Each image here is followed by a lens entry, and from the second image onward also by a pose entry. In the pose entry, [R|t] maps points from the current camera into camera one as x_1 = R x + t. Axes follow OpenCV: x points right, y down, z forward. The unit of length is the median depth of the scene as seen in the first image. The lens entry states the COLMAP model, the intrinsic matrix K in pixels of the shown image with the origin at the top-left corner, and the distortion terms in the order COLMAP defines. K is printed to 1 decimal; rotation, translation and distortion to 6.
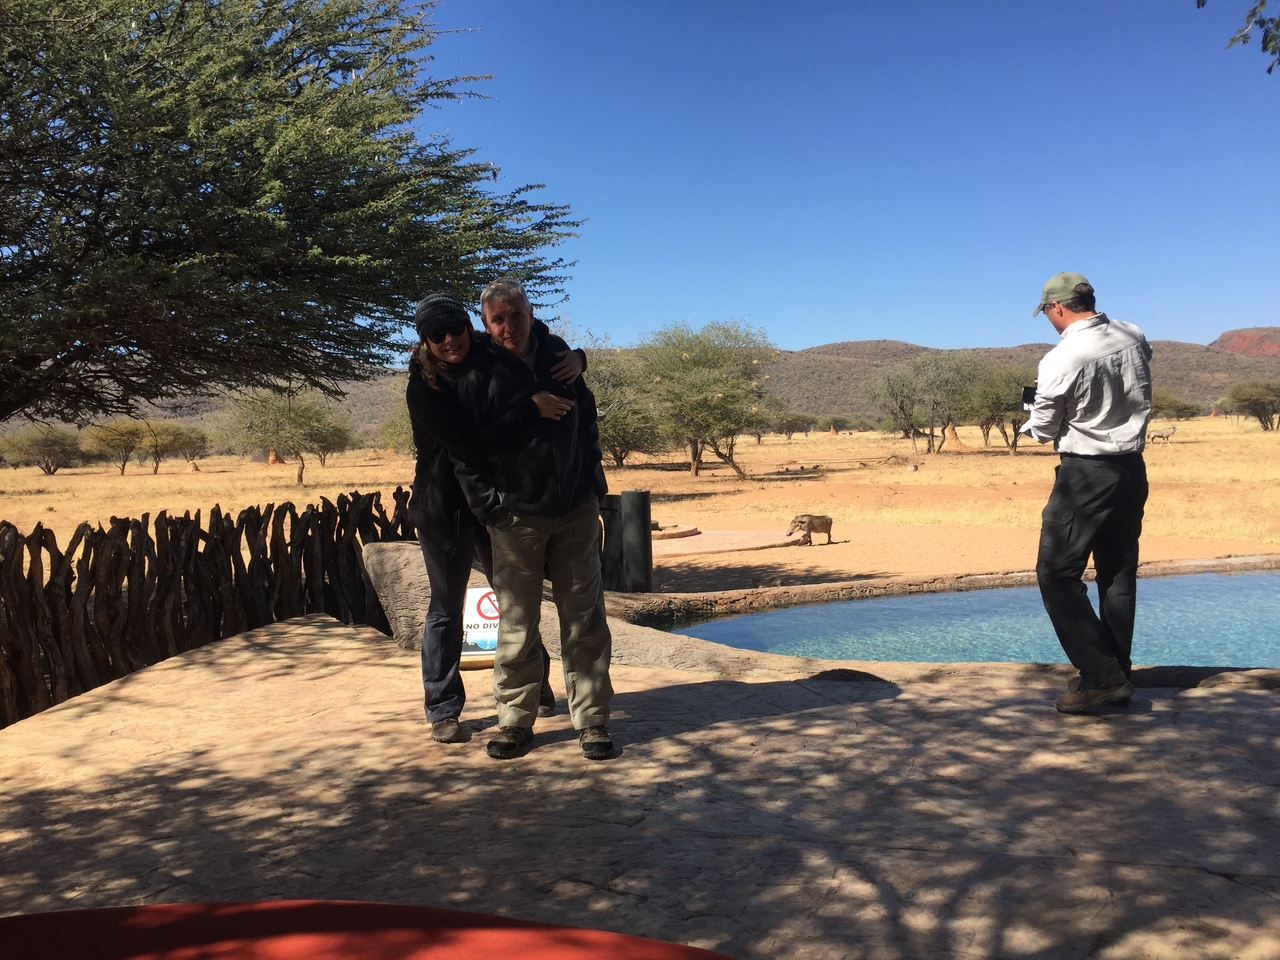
lens RADIAL K [[1090.9, 0, 640.0], [0, 1090.9, 480.0], [0, 0, 1]] dist [0.072083, -0.102718]
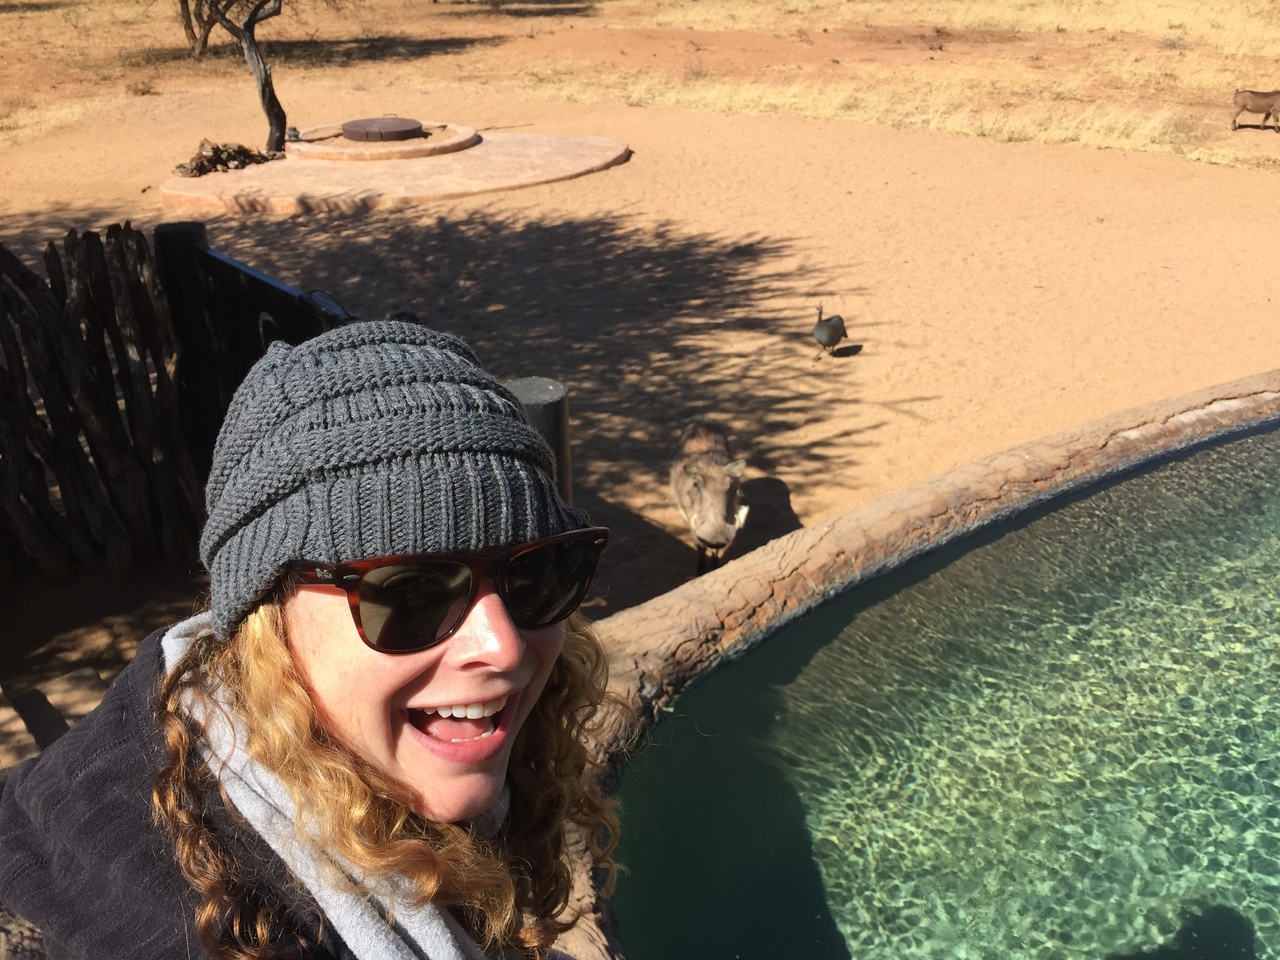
lens RADIAL K [[1103.9, 0, 626.4], [0, 1103.9, 480.3], [0, 0, 1]] dist [-0.000200, -0.000252]
pose [[0.974792, -0.079053, 0.208641, -0.059076], [-0.013954, 0.911694, 0.410633, -0.130329], [-0.222678, -0.403193, 0.887609, 0.644044]]
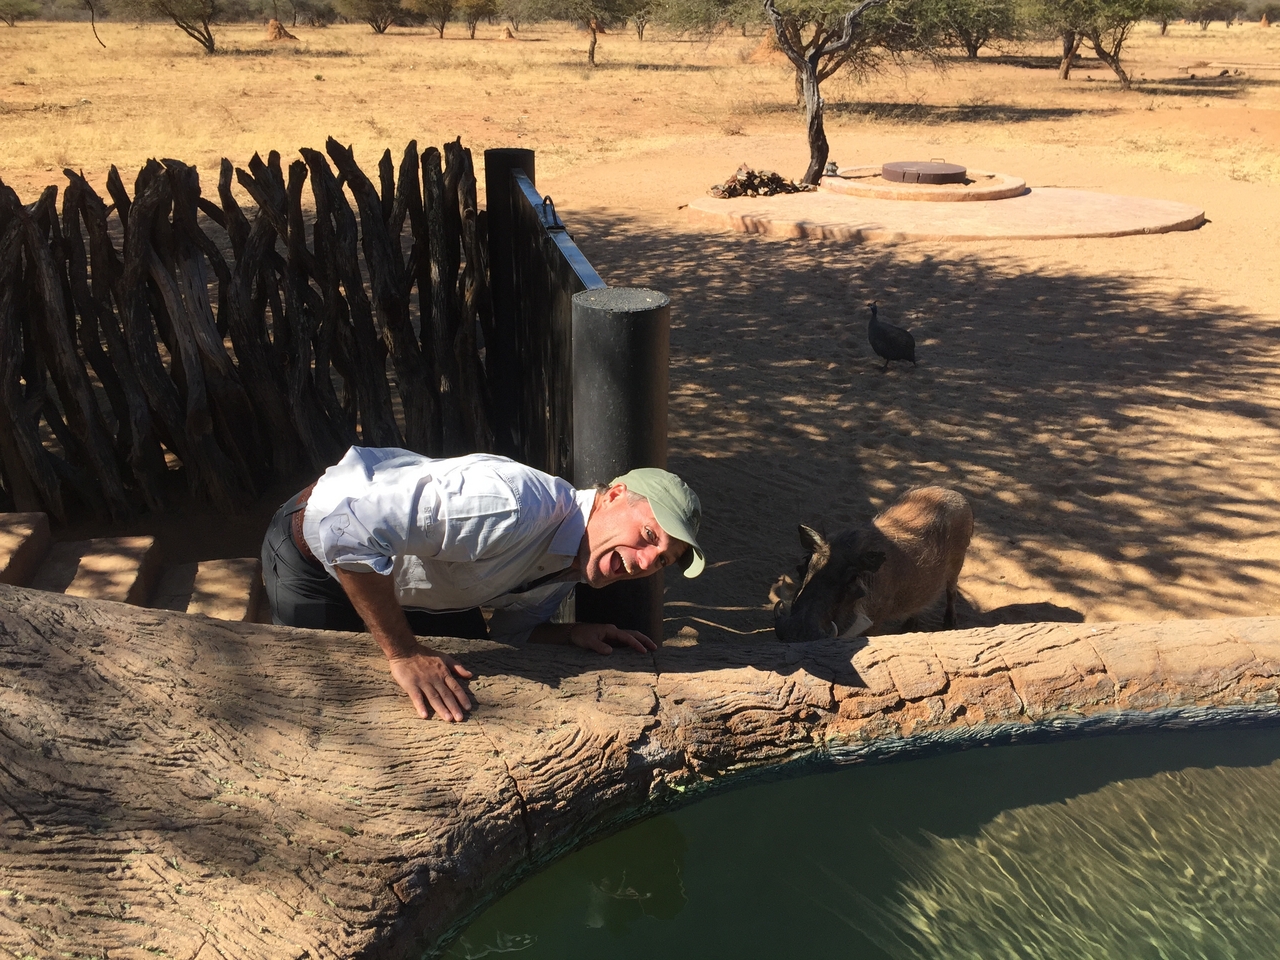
lens RADIAL K [[1090.9, 0, 640.0], [0, 1090.9, 480.0], [0, 0, 1]] dist [0.072083, -0.102718]
pose [[0.952679, 0.156183, -0.260787, 0.089580], [-0.053004, 0.930120, 0.363412, -0.053752], [0.299322, -0.332392, 0.894384, 0.750568]]
